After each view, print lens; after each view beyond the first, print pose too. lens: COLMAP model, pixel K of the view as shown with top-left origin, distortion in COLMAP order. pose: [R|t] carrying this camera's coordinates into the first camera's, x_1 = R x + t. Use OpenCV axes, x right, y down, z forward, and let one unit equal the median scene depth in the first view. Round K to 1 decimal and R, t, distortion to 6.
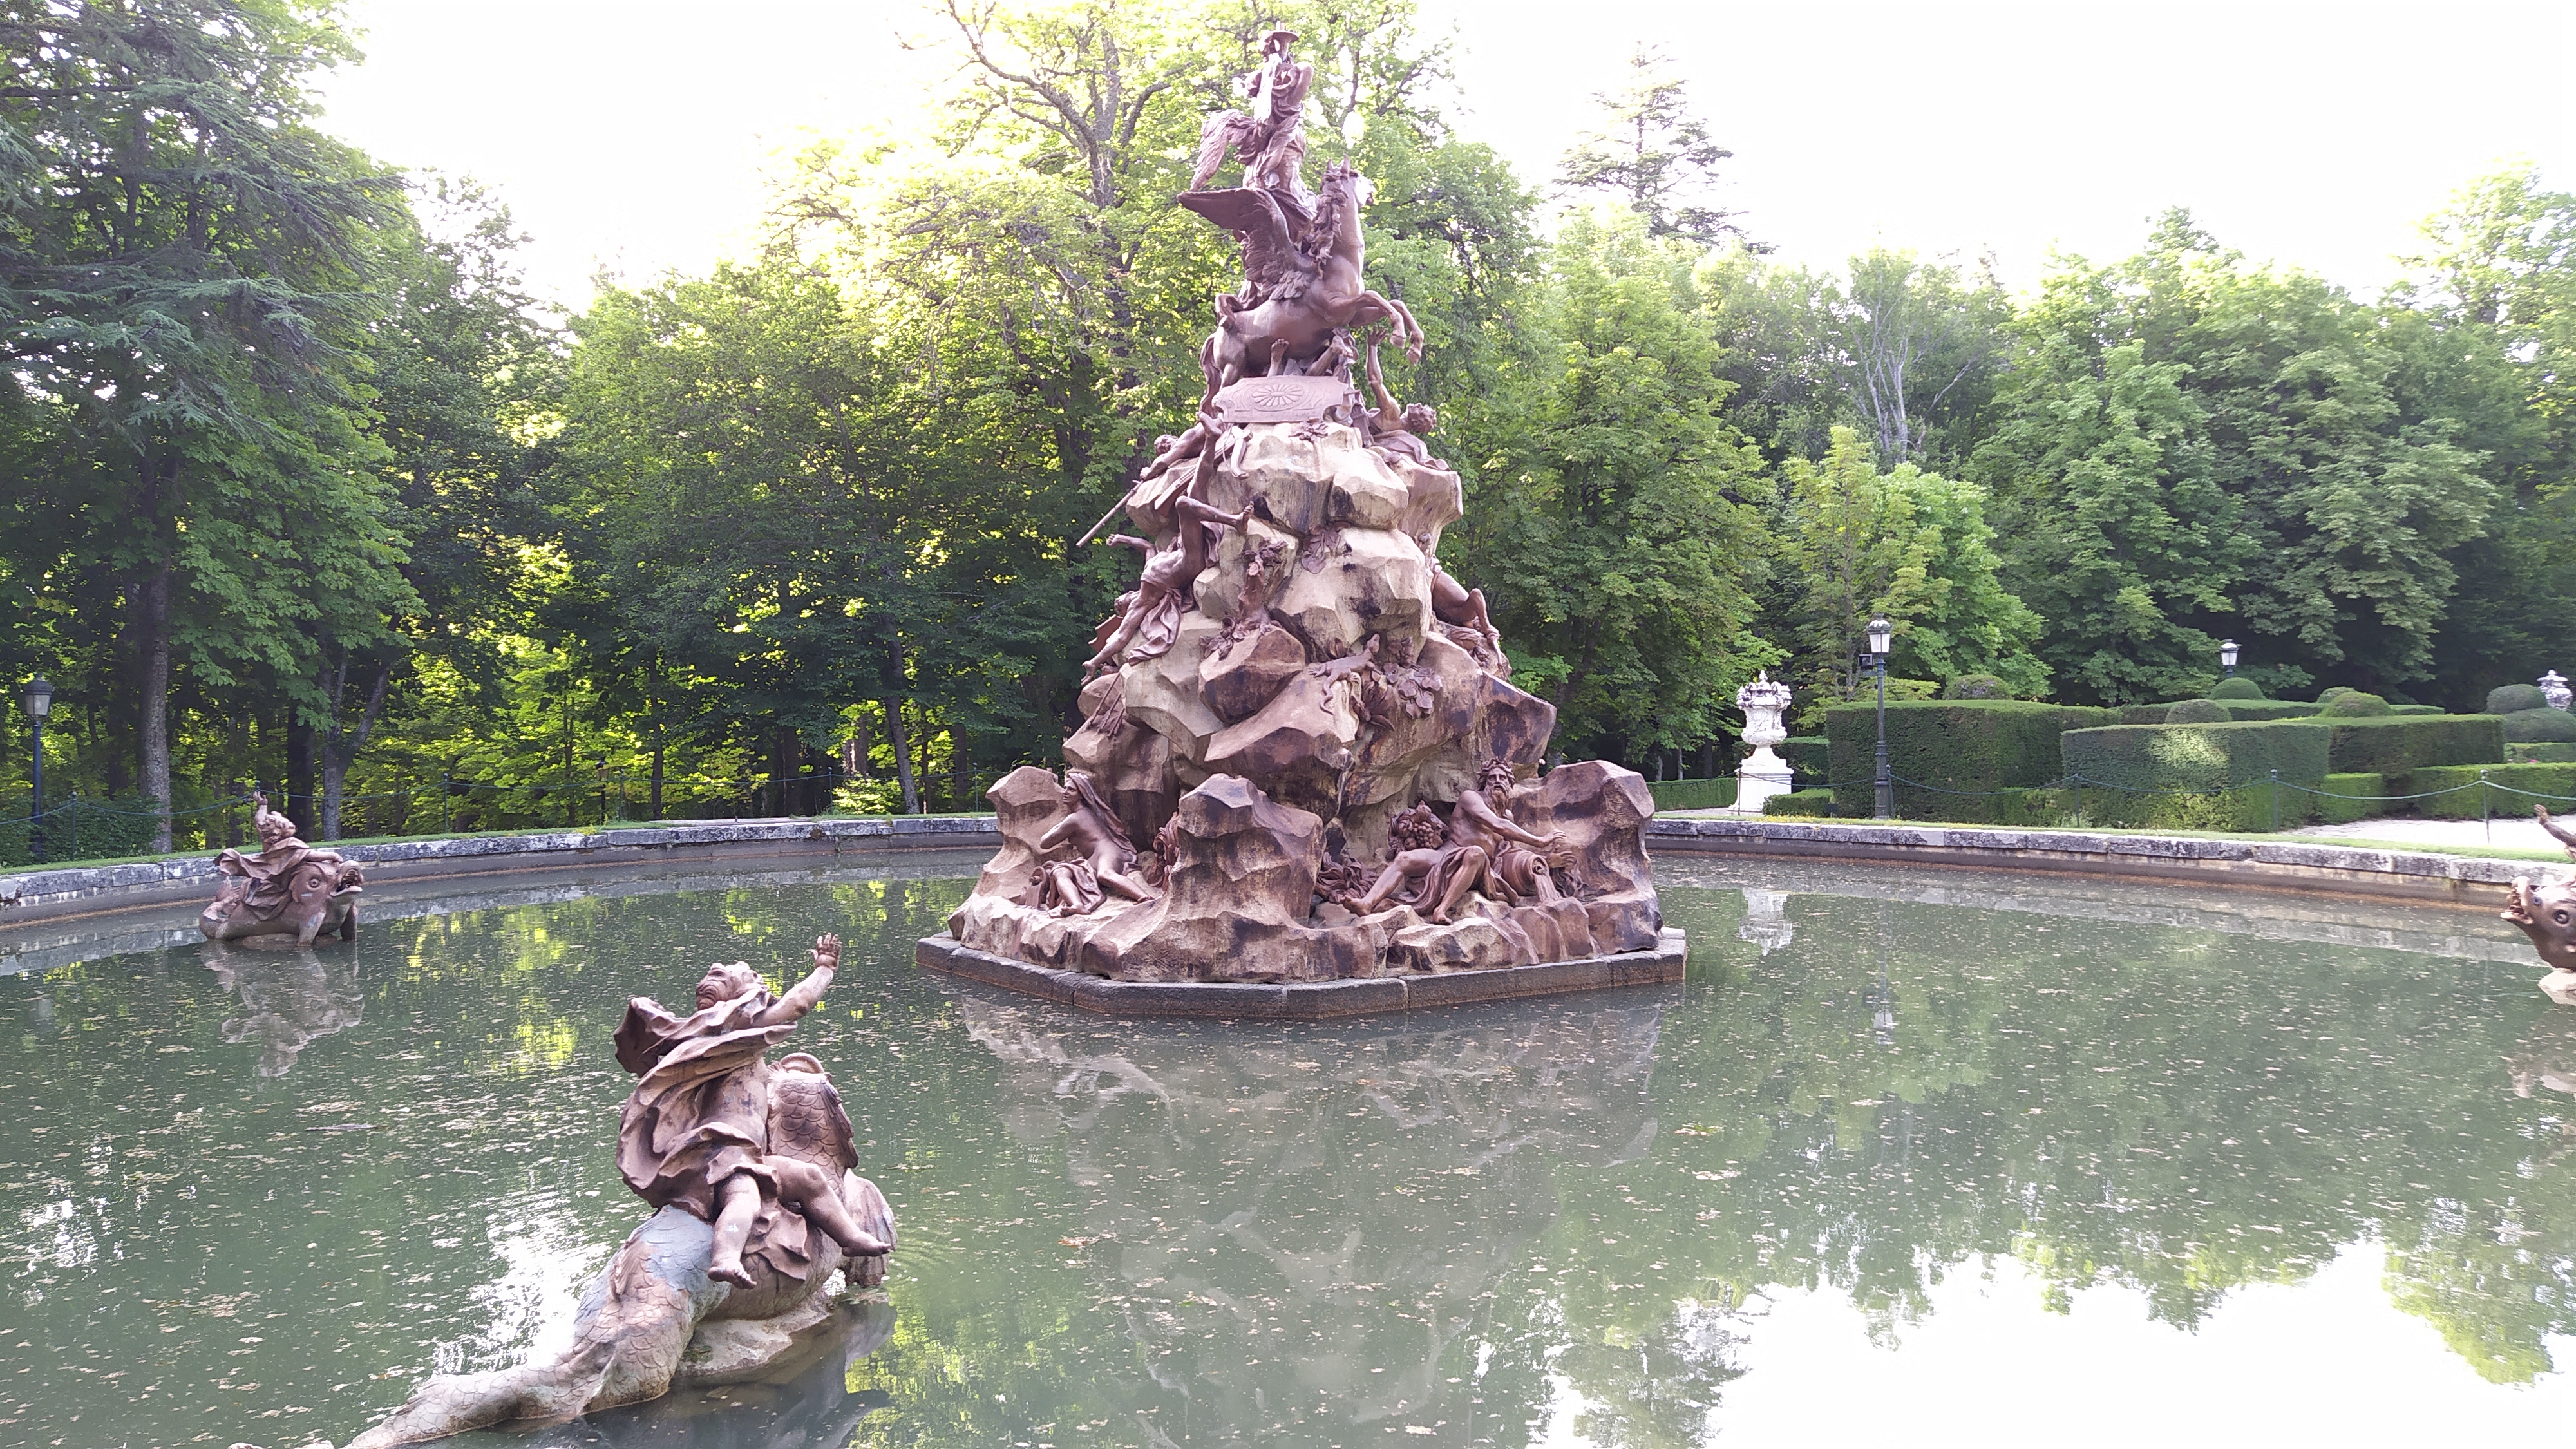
lens RADIAL K [[1899.5, 0, 1283.9], [0, 1899.5, 724.0], [0, 0, 1]] dist [-0.008707, -0.002523]
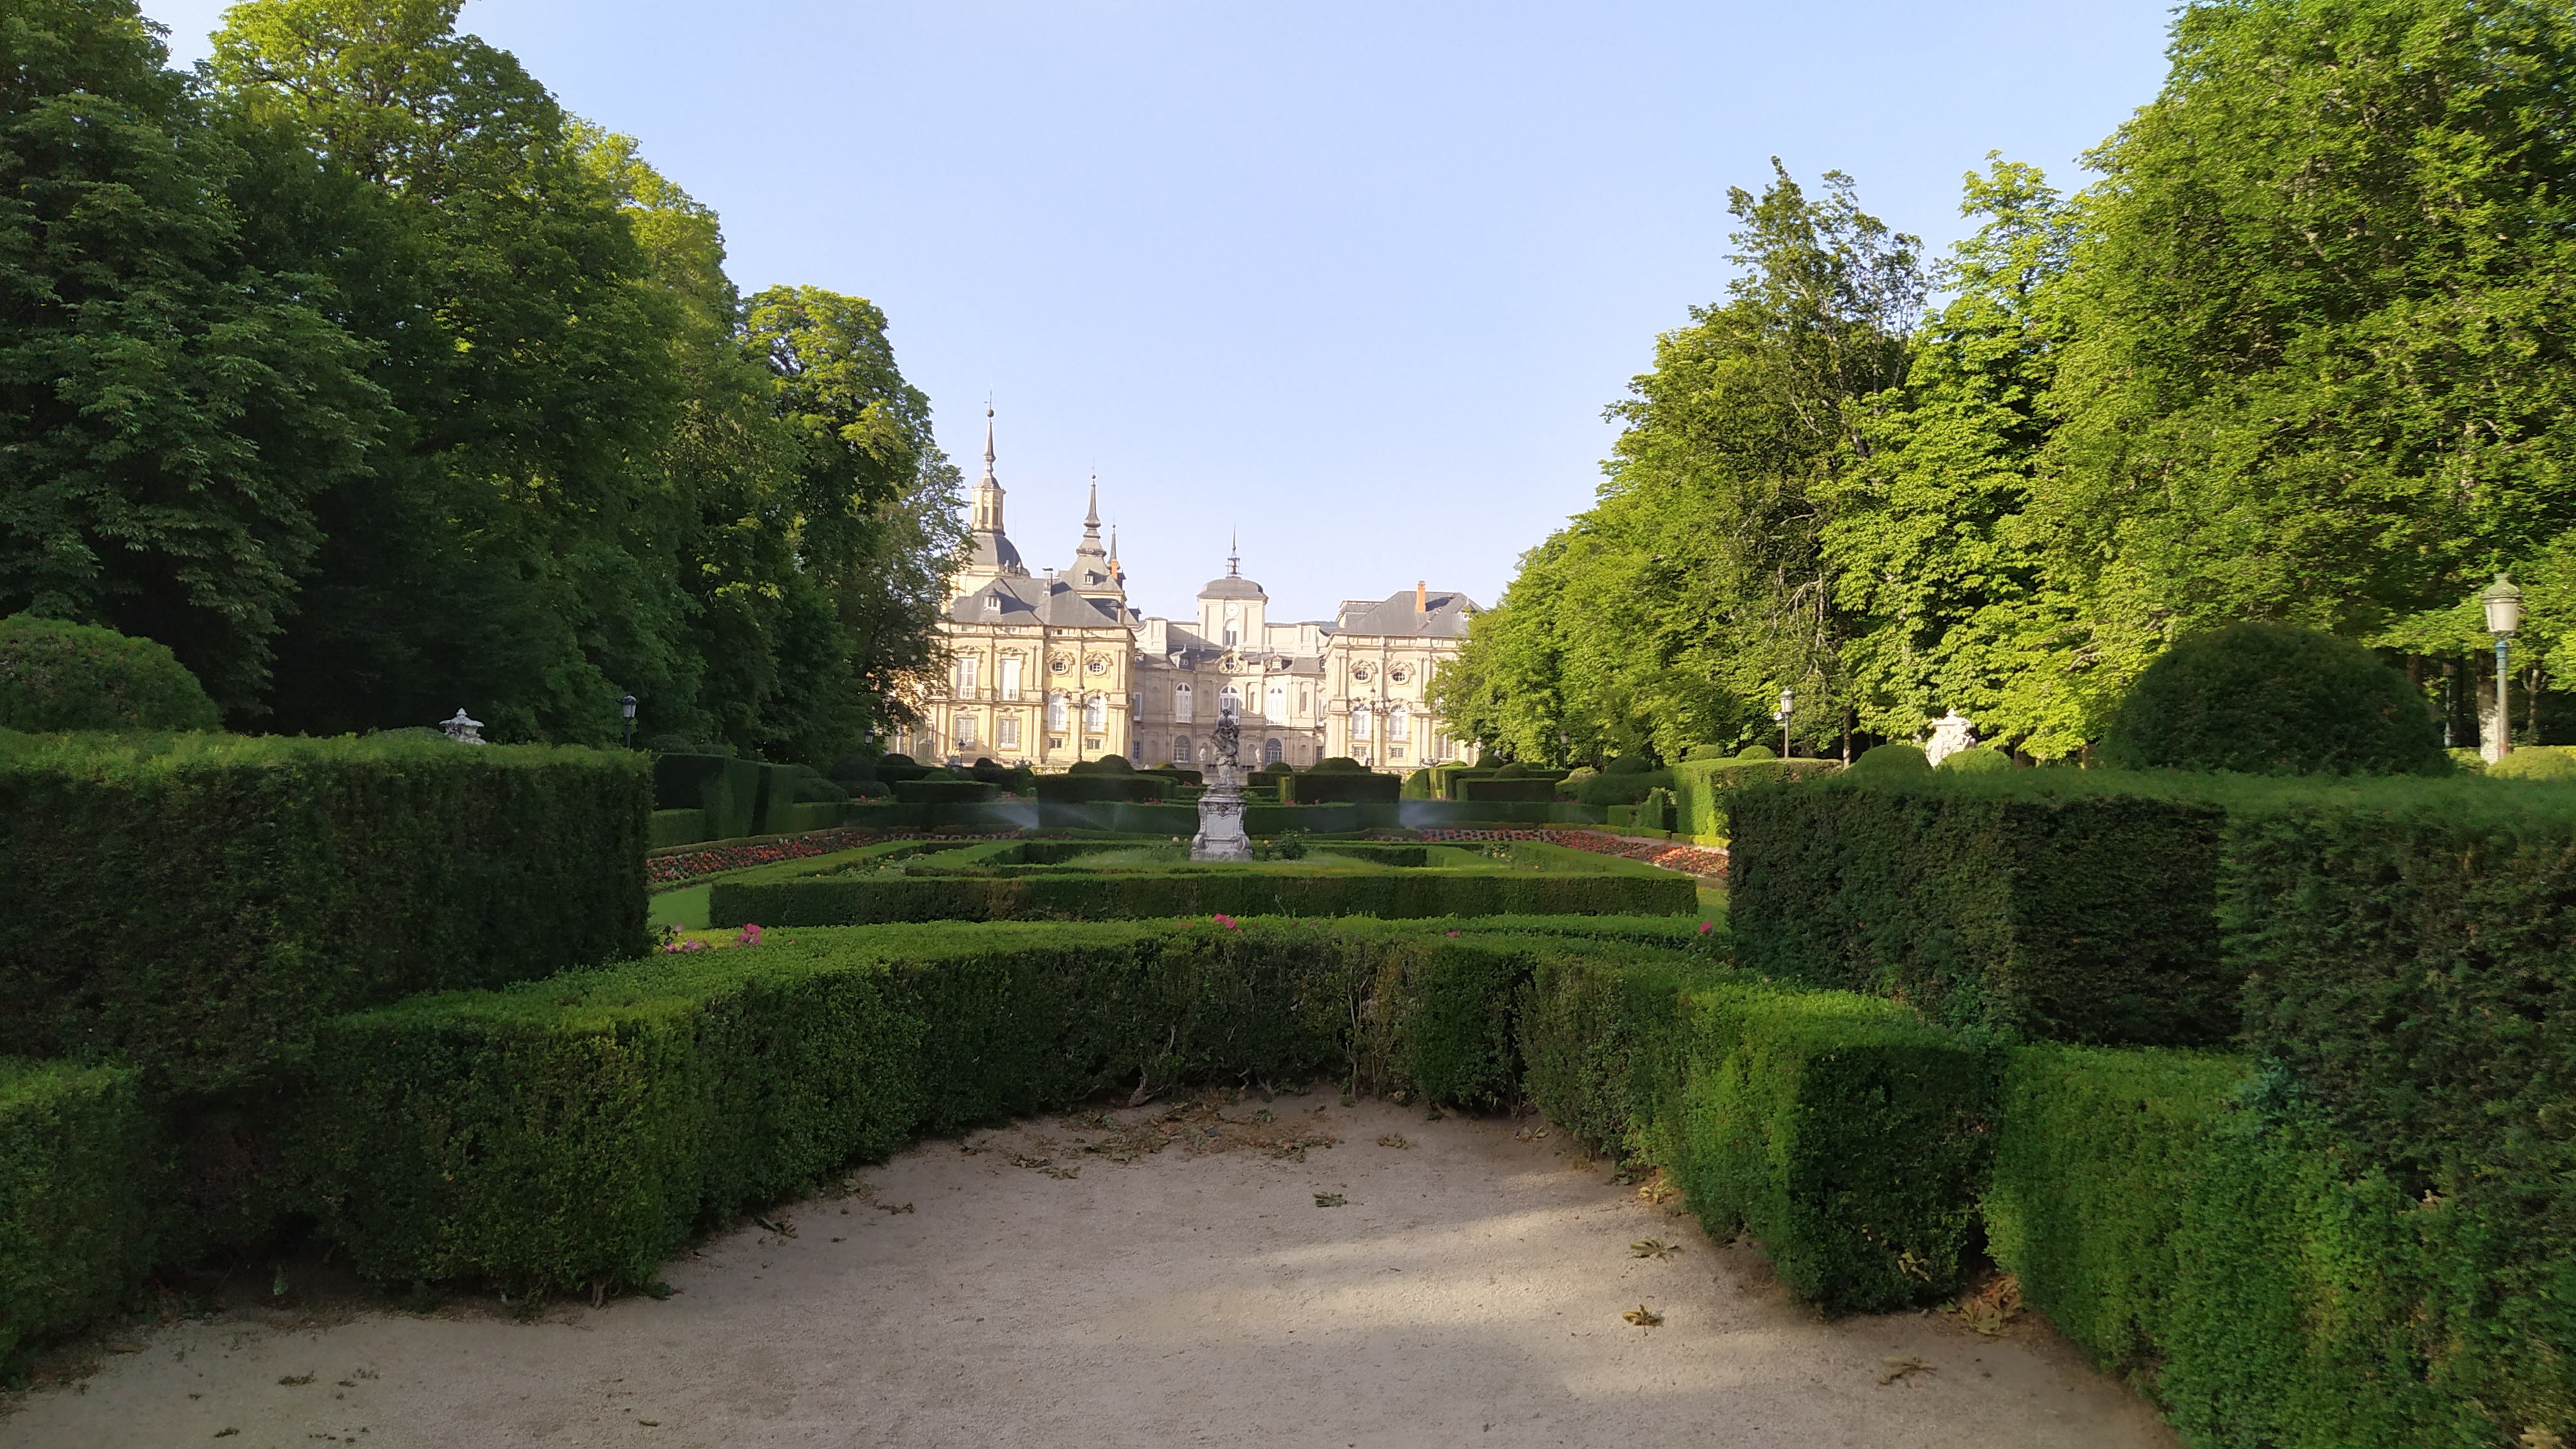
lens RADIAL K [[1899.5, 0, 1283.9], [0, 1899.5, 721.5], [0, 0, 1]] dist [-0.008707, -0.002523]
pose [[0.508199, 0.070481, 0.858351, 0.273062], [-0.025000, 0.997433, -0.067099, 0.009592], [-0.860877, 0.012641, 0.508657, 0.448069]]
